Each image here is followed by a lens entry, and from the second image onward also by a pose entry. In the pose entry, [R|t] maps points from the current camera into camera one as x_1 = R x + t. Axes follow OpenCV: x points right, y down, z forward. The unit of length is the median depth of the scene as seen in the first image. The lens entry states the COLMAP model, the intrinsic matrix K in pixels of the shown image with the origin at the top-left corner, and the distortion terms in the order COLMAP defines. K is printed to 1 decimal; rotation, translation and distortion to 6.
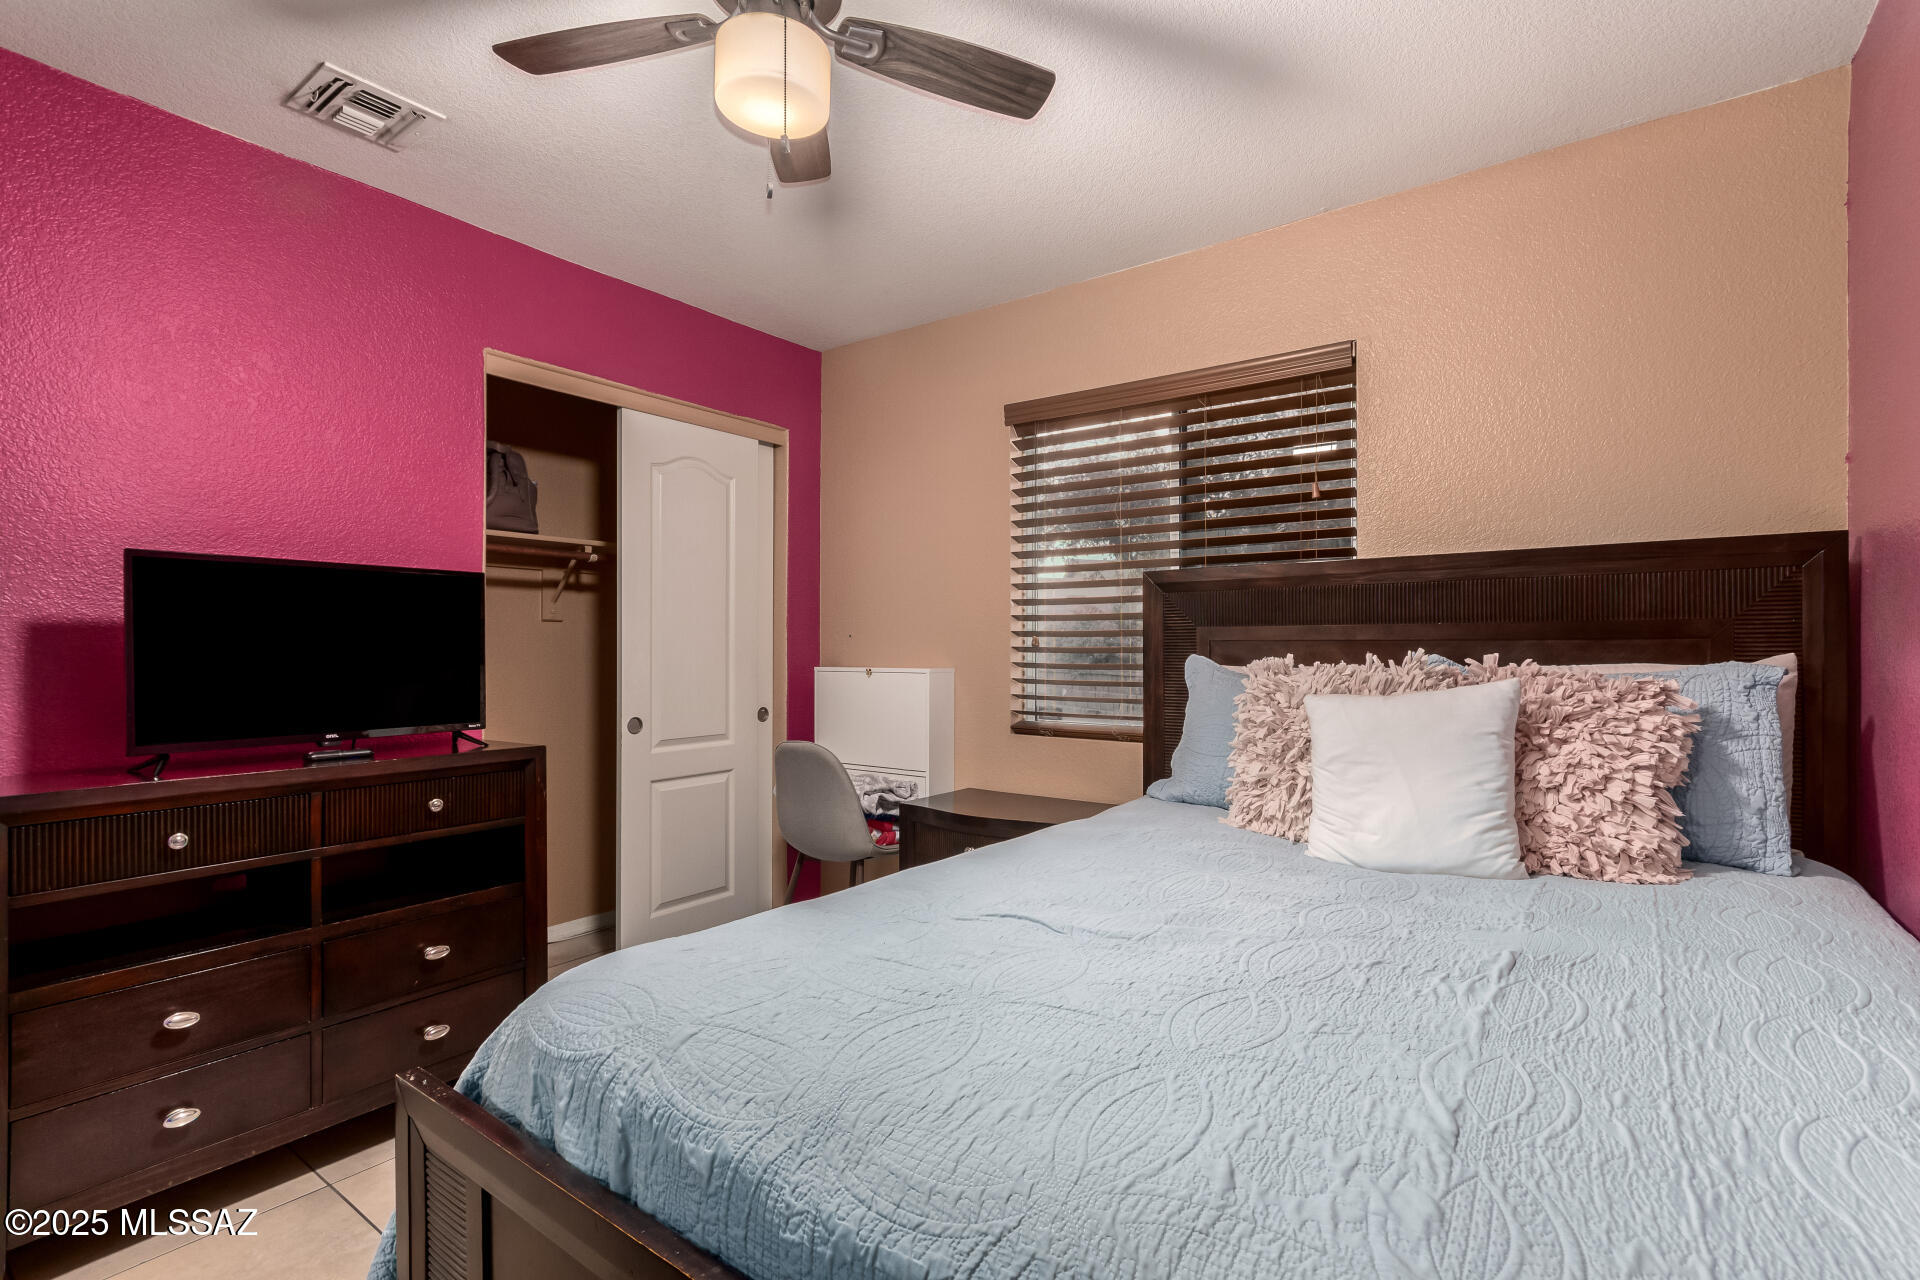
lens RADIAL K [[888.7, 0, 963.4], [0, 888.7, 639.7], [0, 0, 1]] dist [-0.000729, 0.000200]
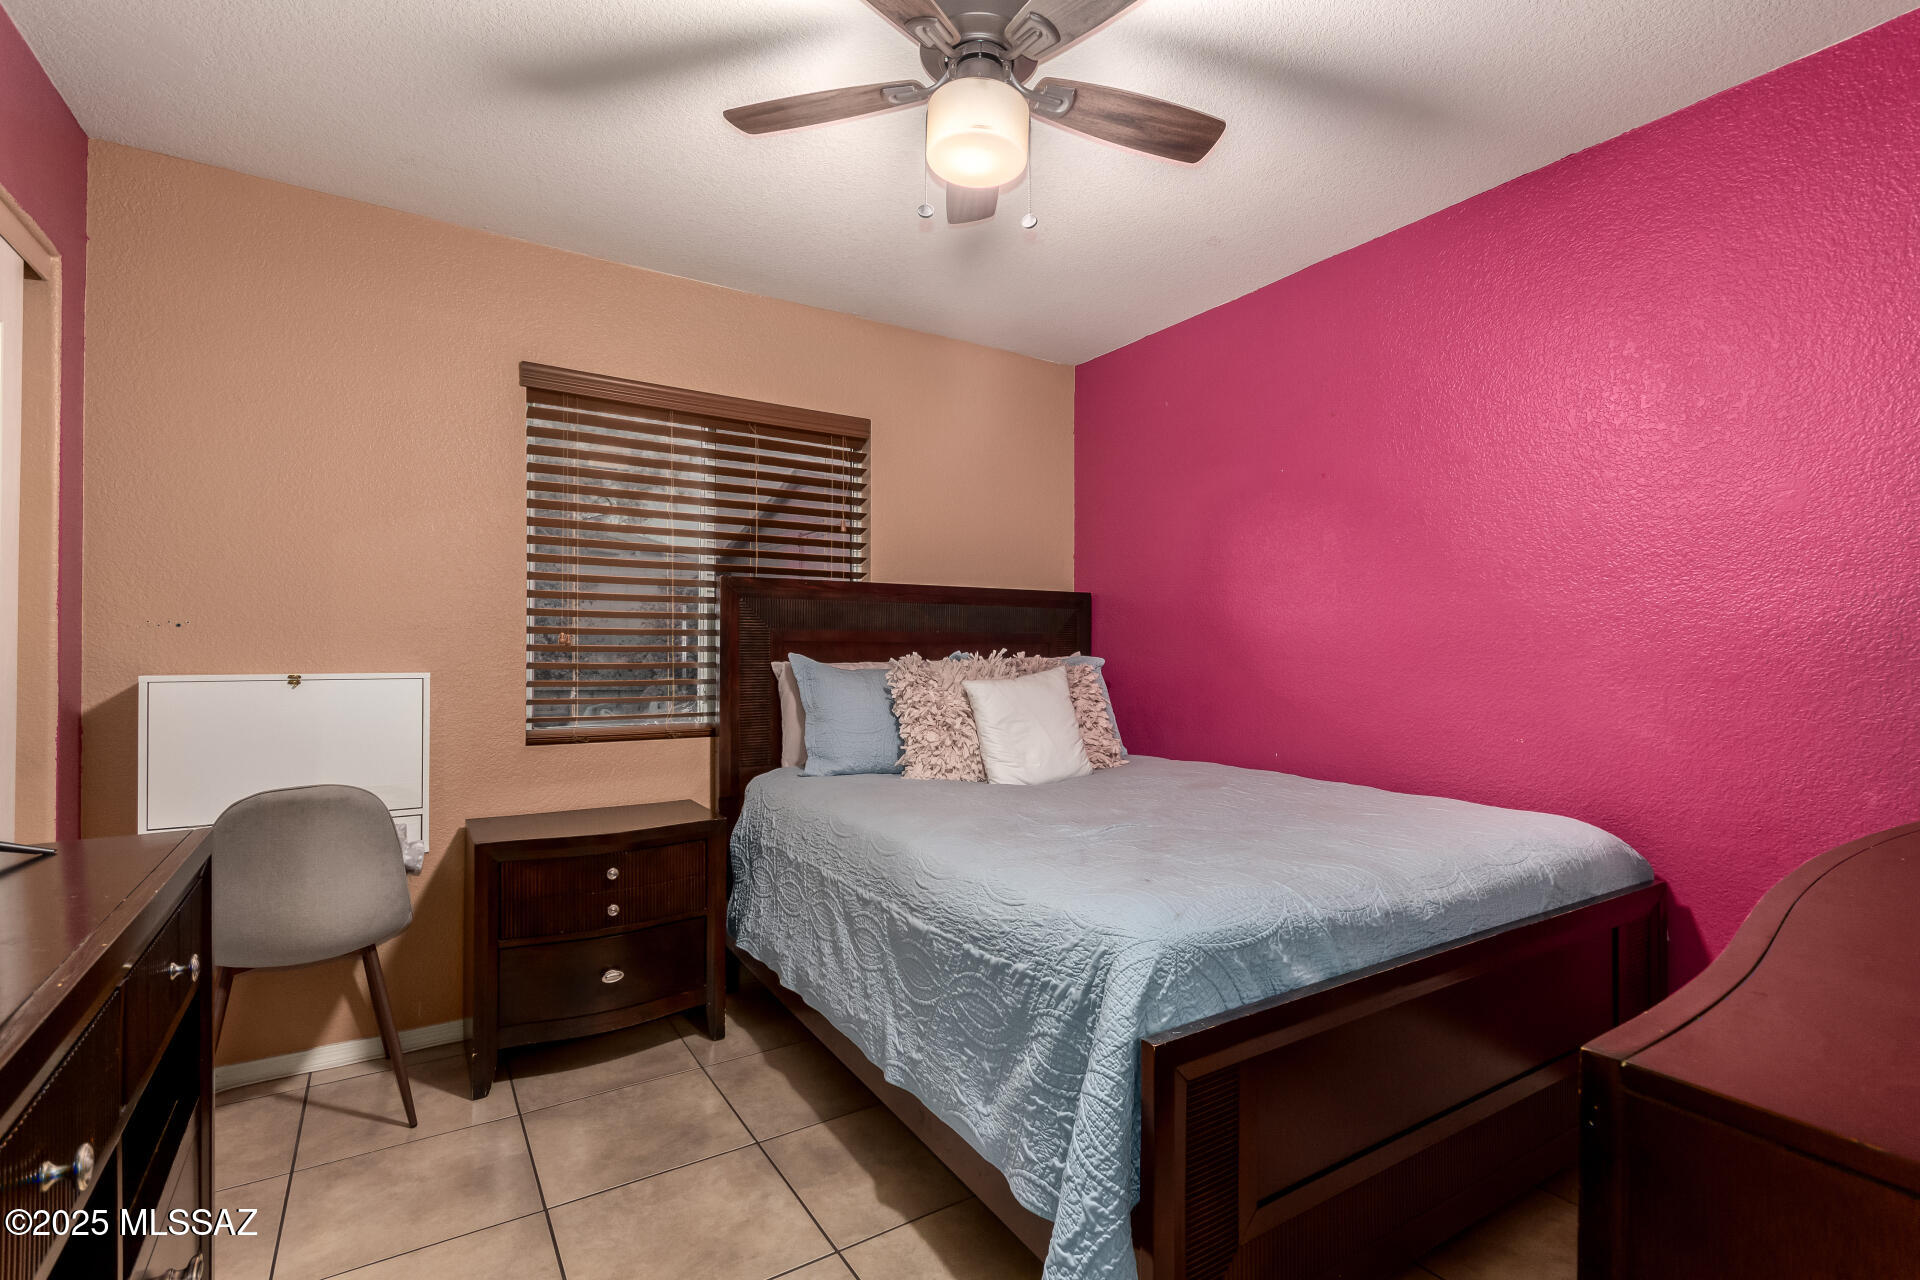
lens RADIAL K [[888.7, 0, 960.0], [0, 888.7, 652.0], [0, 0, 1]] dist [-0.000729, 0.000200]
pose [[0.367528, -0.002144, 0.930010, -0.744998], [-0.011179, 0.999915, 0.006723, 0.005233], [-0.929945, -0.012867, 0.367473, 0.368804]]
